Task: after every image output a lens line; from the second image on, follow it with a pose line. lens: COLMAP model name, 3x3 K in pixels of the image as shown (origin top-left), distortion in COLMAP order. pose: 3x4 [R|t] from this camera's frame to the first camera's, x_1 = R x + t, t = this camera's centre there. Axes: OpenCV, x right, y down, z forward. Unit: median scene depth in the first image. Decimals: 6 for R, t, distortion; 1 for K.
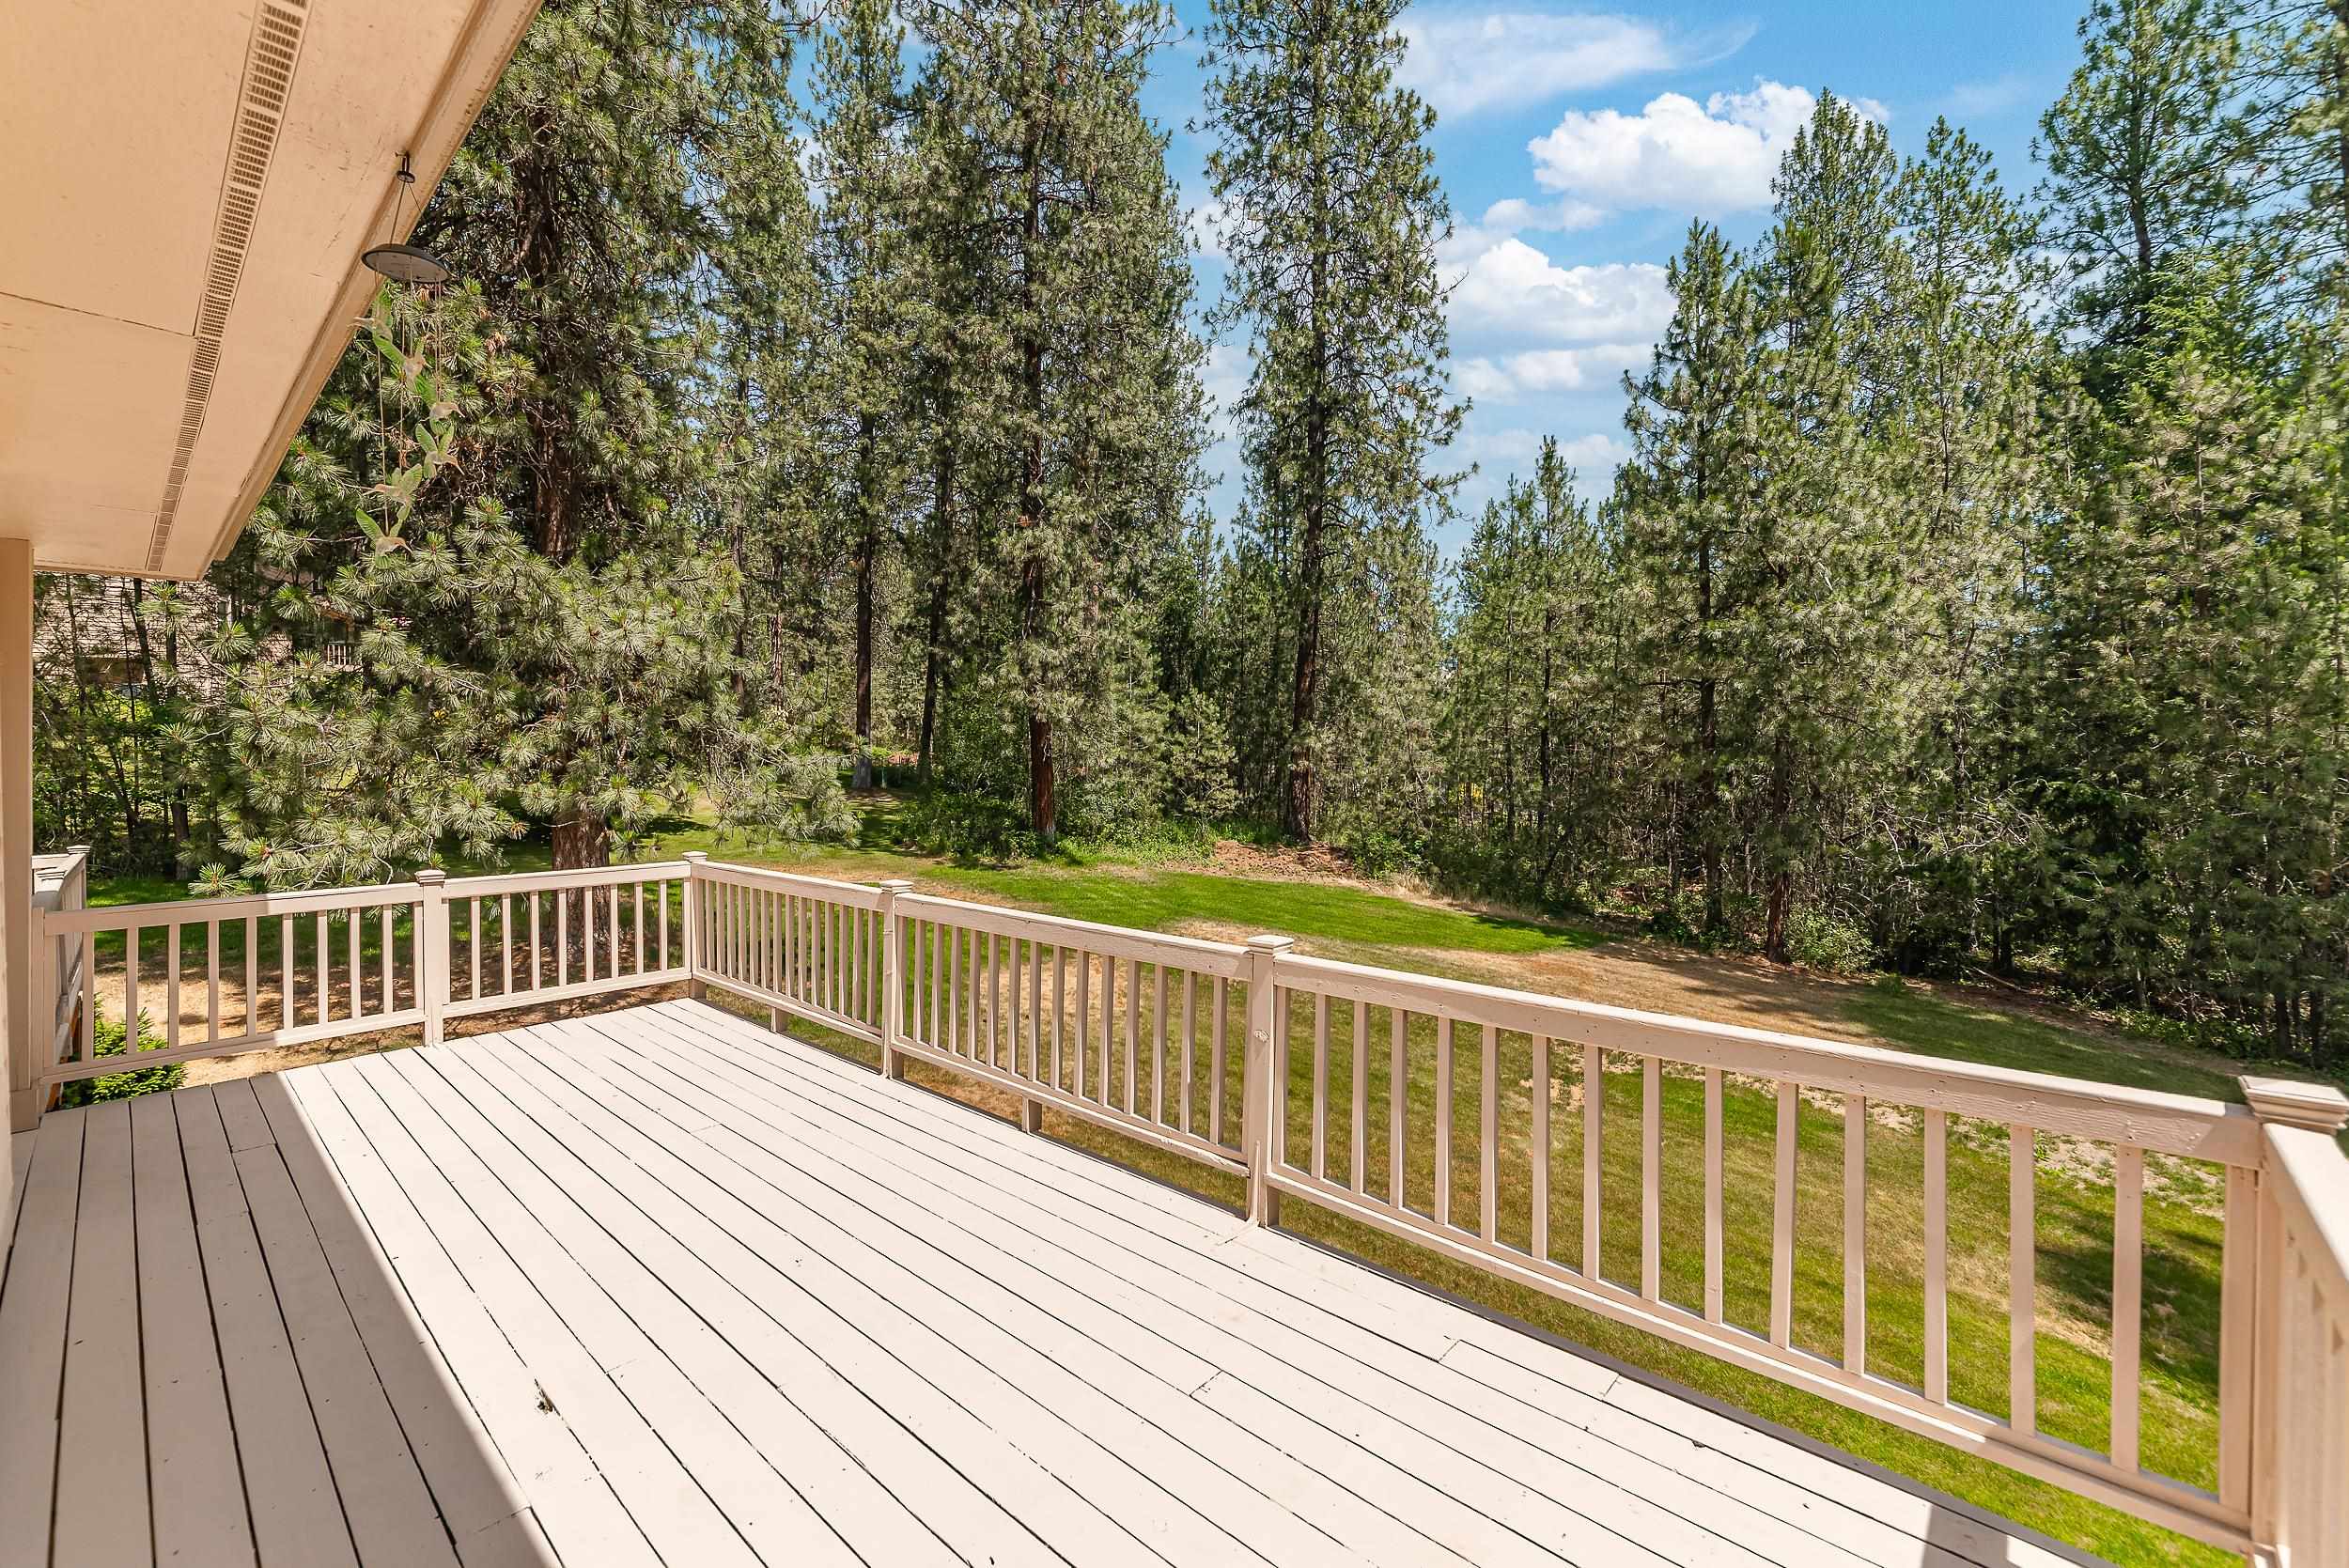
lens RADIAL K [[981.6, 0, 1170.9], [0, 981.6, 770.1], [0, 0, 1]] dist [-0.000198, -0.000298]
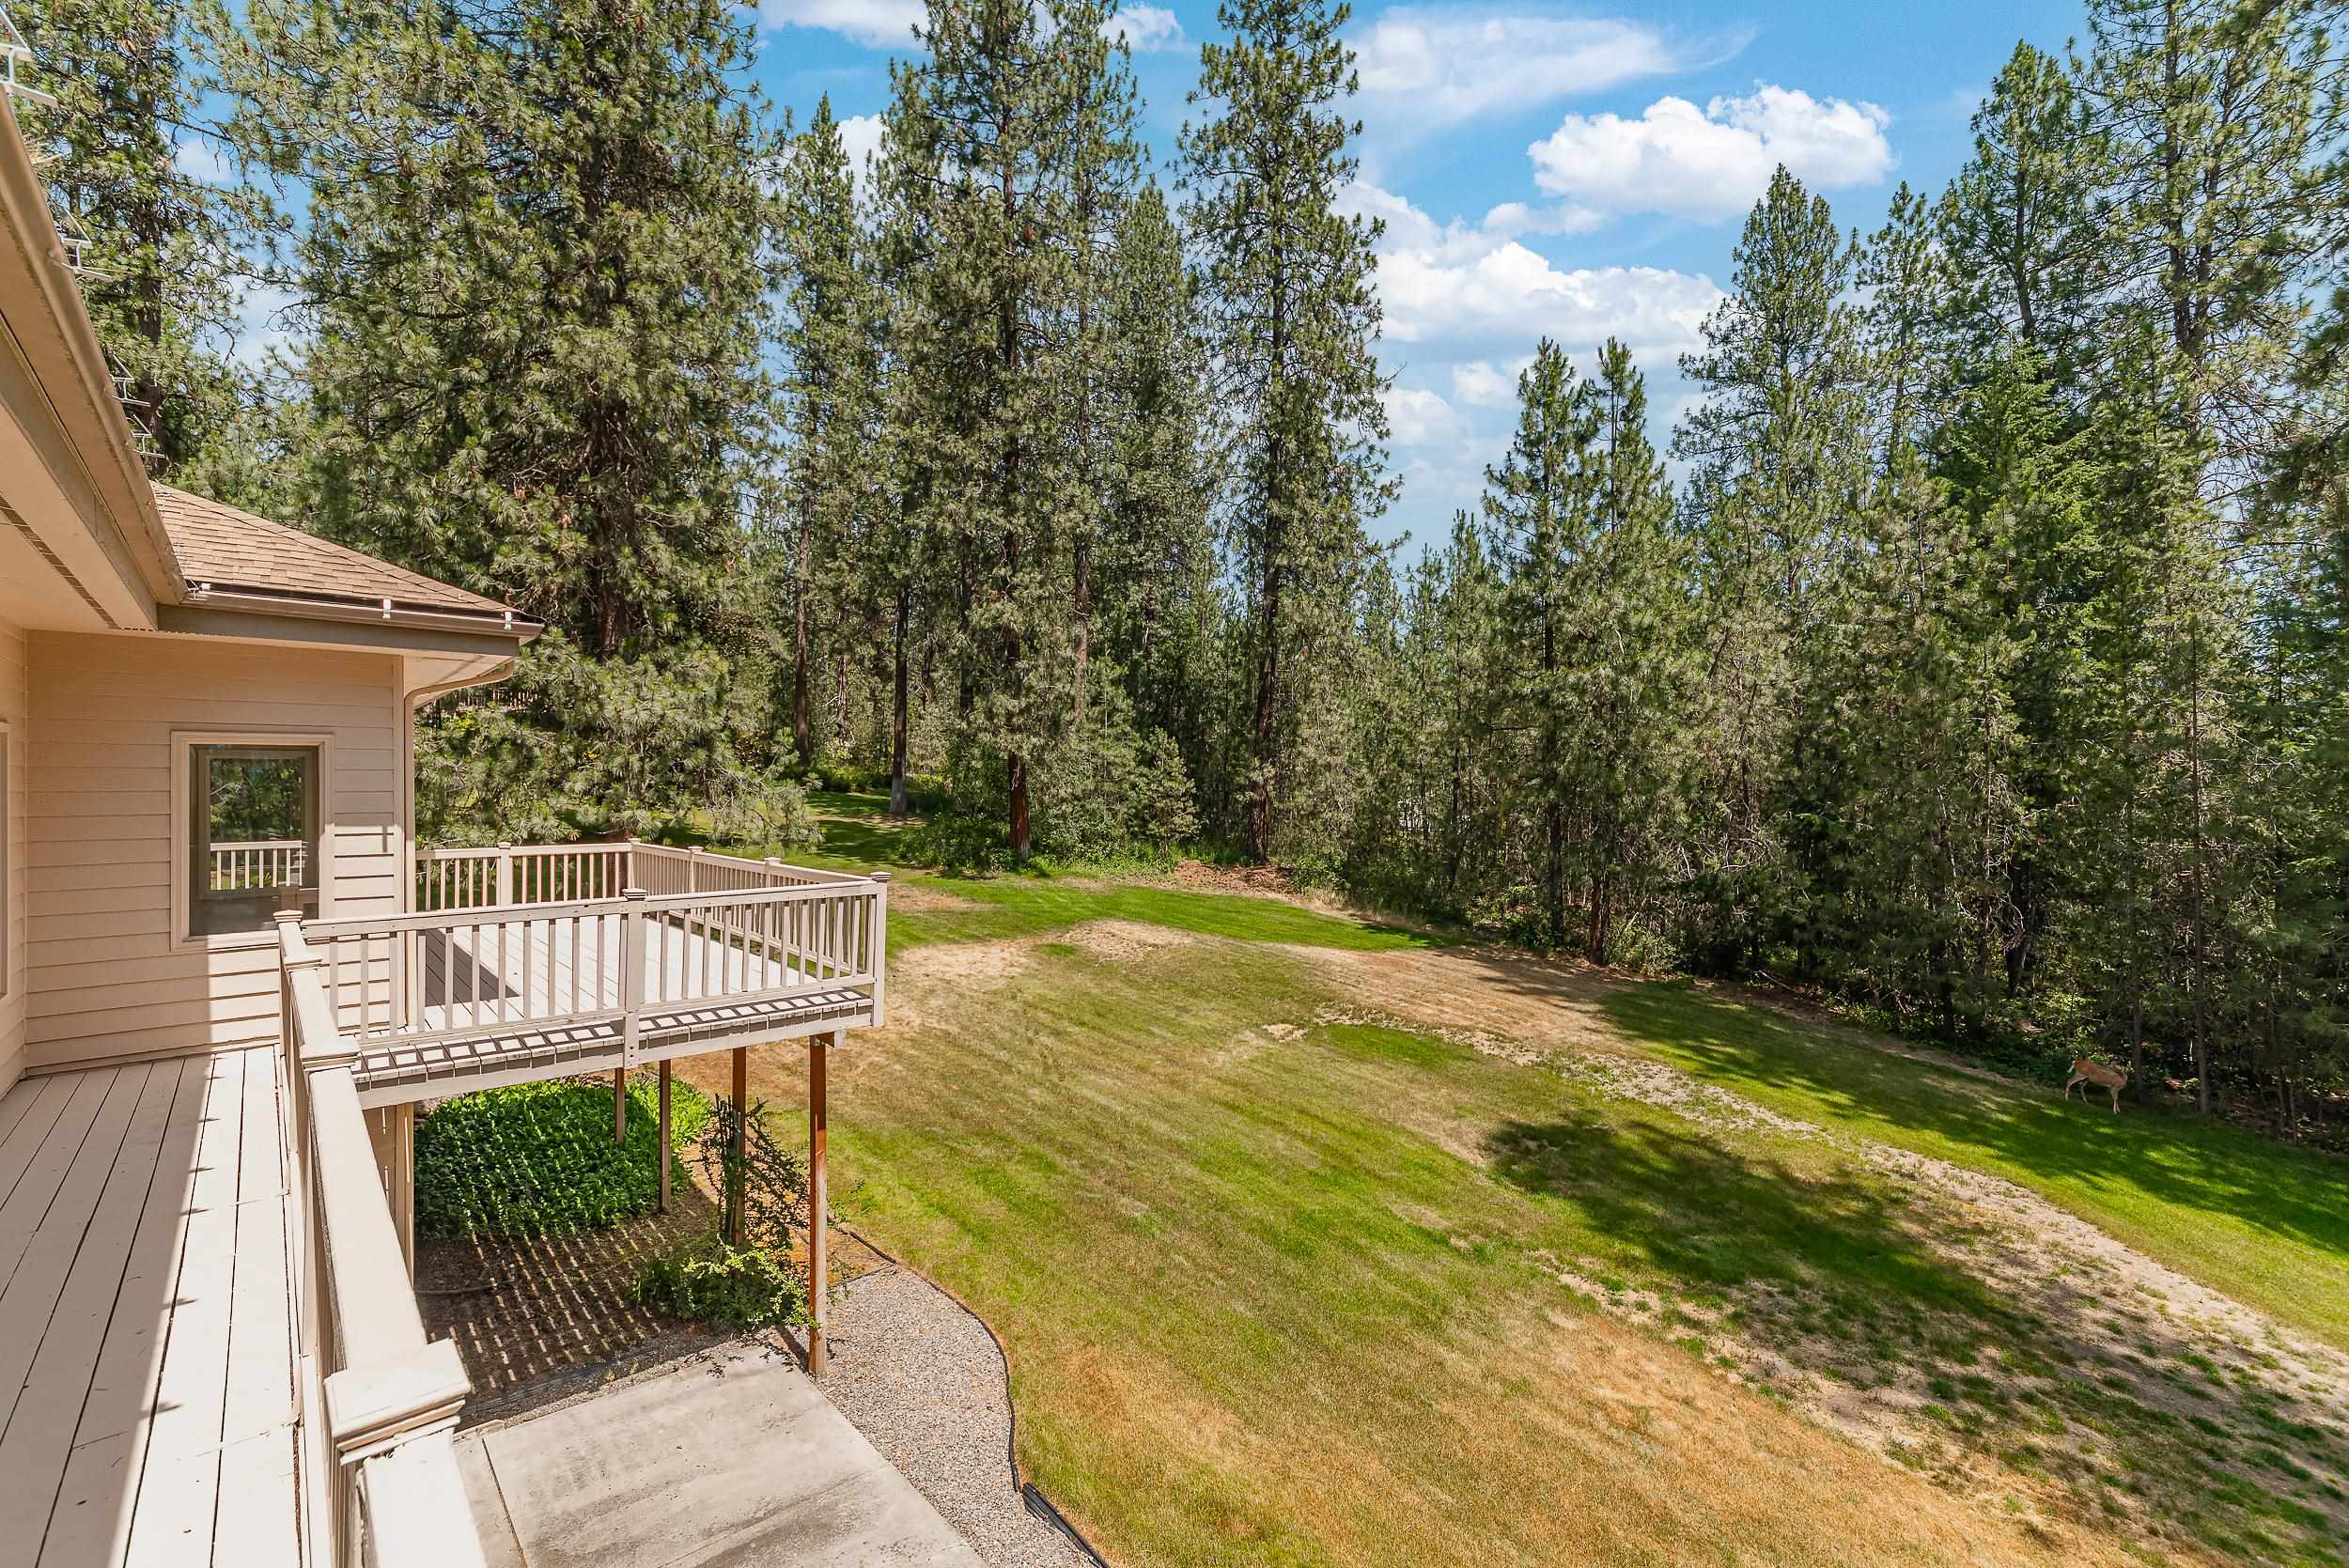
lens RADIAL K [[991.0, 0, 1174.5], [0, 991.0, 784.0], [0, 0, 1]] dist [0.001553, 0.000300]
pose [[0.996143, 0.005556, -0.087564, 0.192668], [-0.006832, 0.999875, -0.014272, -0.001348], [0.087474, 0.014815, 0.996057, -0.221130]]
